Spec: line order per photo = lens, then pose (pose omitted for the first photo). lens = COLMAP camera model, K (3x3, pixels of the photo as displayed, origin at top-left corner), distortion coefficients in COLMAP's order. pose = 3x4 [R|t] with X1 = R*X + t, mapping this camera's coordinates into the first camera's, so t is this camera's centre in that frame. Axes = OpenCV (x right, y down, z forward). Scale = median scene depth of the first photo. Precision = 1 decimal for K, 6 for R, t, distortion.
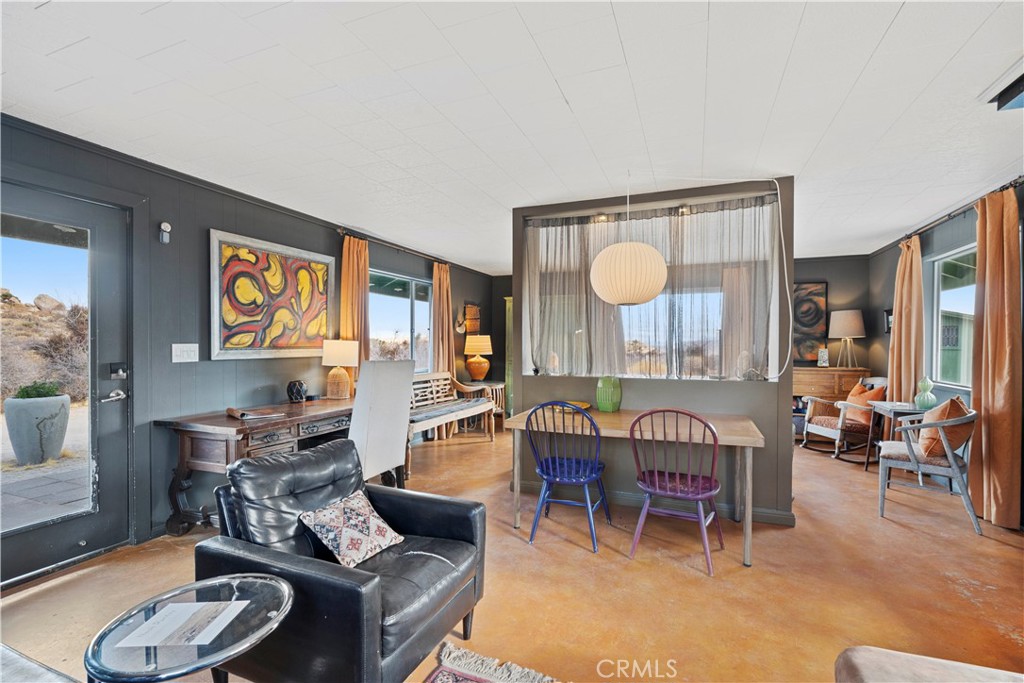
lens RADIAL K [[467.0, 0, 506.5], [0, 467.0, 343.6], [0, 0, 1]] dist [-0.002250, 0.000409]
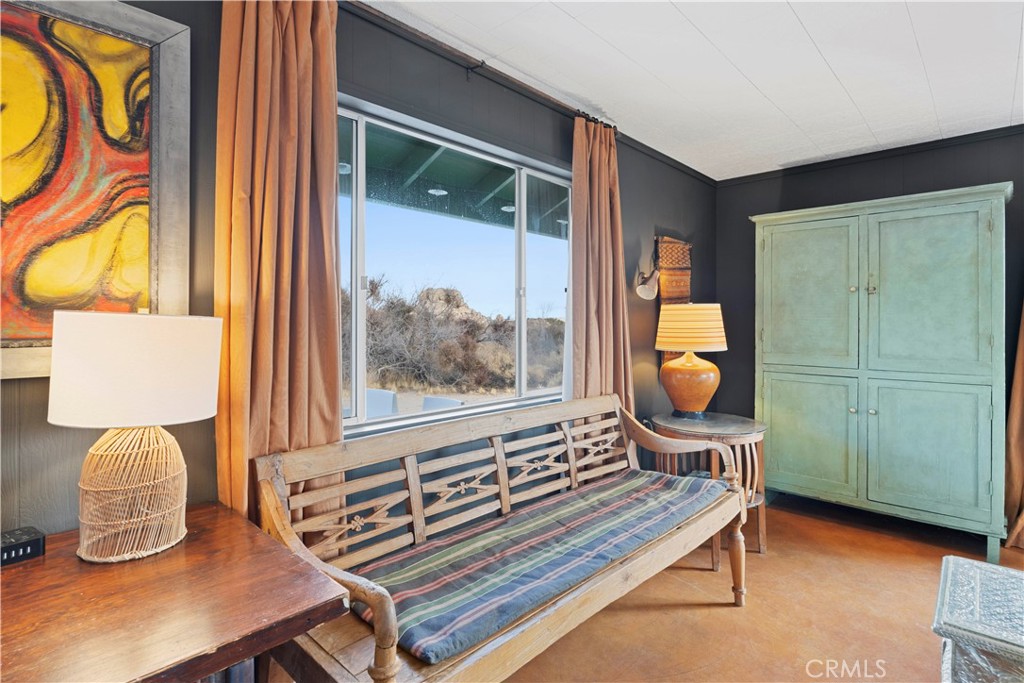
lens RADIAL K [[517.1, 0, 518.7], [0, 517.1, 321.0], [0, 0, 1]] dist [-0.001454, -0.000021]
pose [[0.938984, -0.006392, -0.343903, -0.049375], [0.003580, 0.999955, -0.008811, 0.000284], [0.343943, 0.007042, 0.938964, 0.561393]]
